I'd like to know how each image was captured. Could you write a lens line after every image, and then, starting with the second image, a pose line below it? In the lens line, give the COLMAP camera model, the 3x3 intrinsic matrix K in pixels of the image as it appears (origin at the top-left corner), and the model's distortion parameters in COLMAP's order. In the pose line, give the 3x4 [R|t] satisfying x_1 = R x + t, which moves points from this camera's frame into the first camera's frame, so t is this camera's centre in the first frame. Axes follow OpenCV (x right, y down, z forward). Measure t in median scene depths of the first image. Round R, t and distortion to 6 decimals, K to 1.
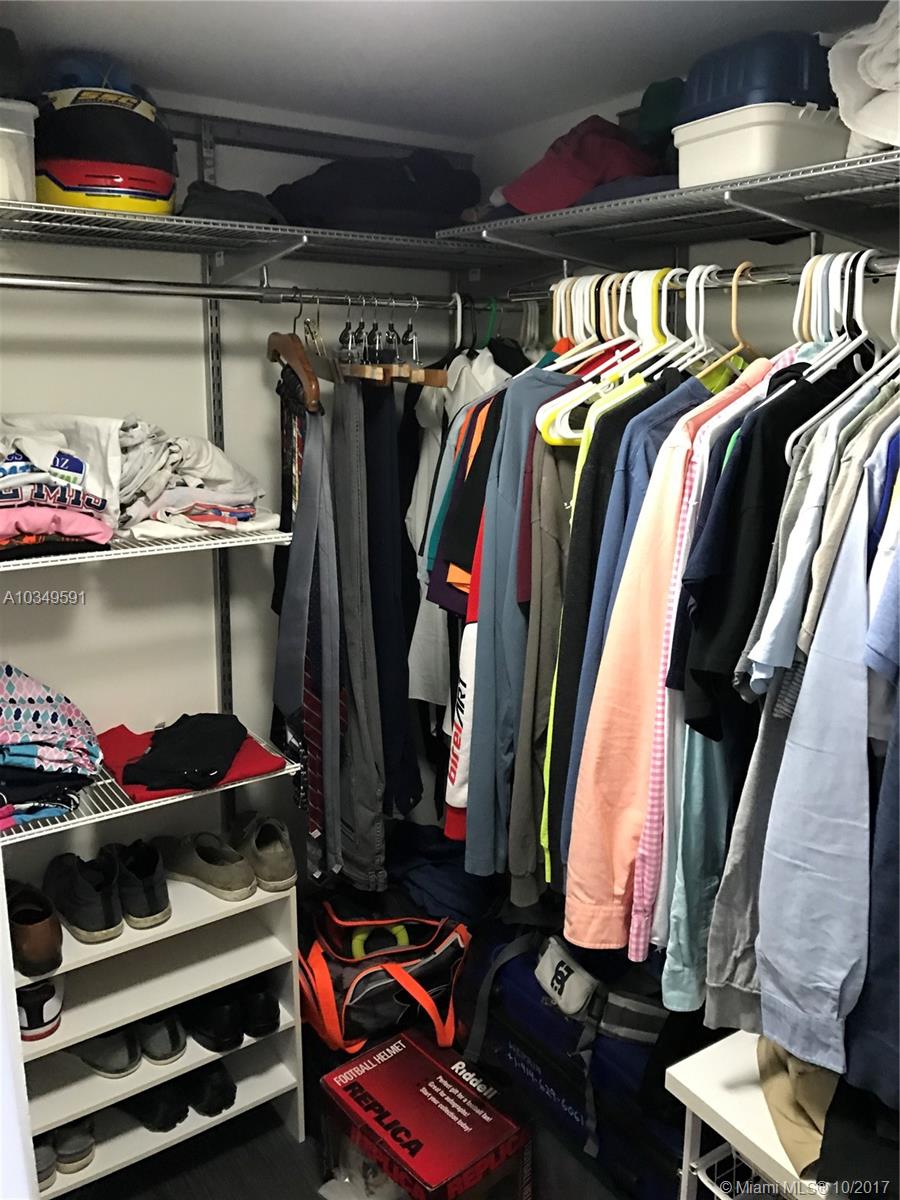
lens RADIAL K [[989.4, 0, 434.8], [0, 989.4, 594.2], [0, 0, 1]] dist [0.009446, -0.009971]
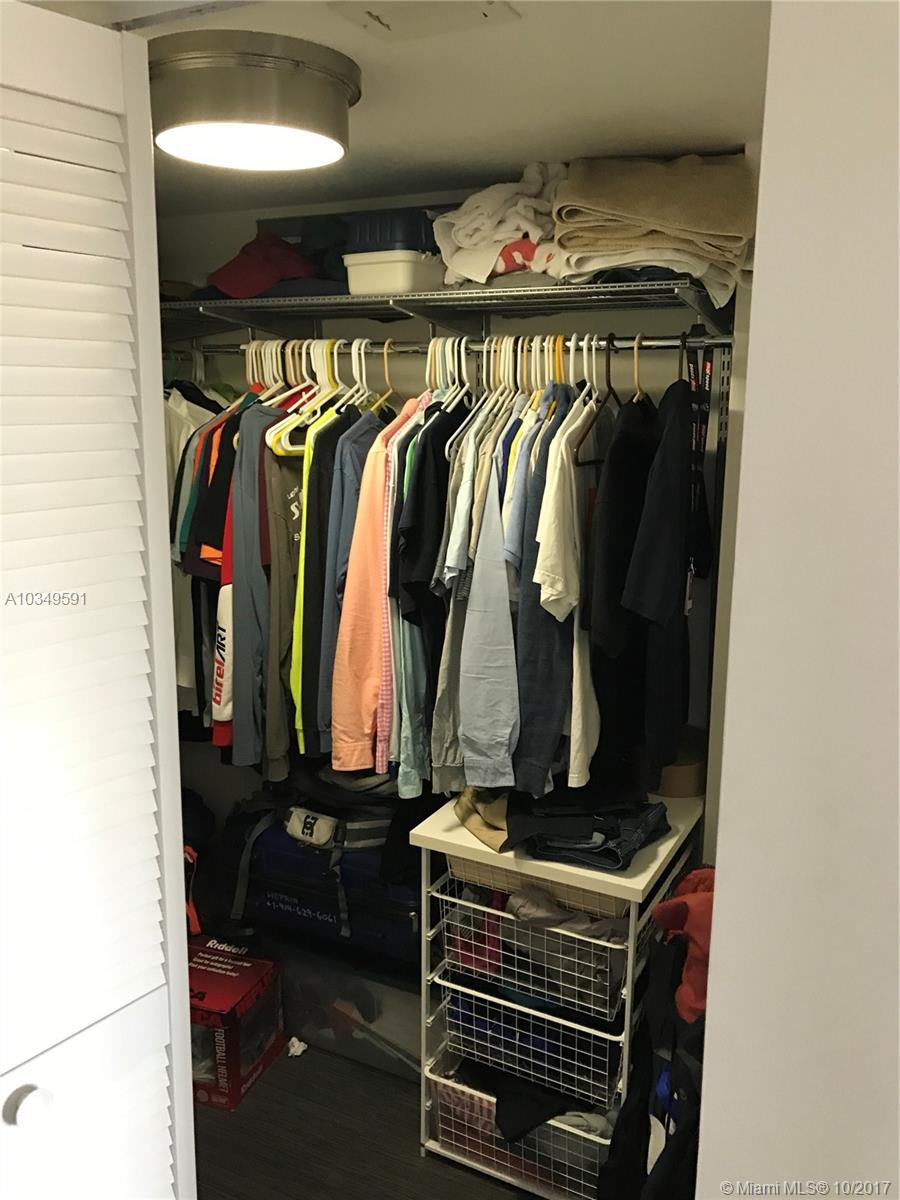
lens RADIAL K [[989.4, 0, 434.8], [0, 989.4, 594.2], [0, 0, 1]] dist [0.009446, -0.009971]
pose [[0.882402, -0.090802, 0.461651, -0.437072], [0.105262, 0.994429, -0.005604, 0.101832], [-0.458571, 0.053539, 0.887044, -0.475625]]
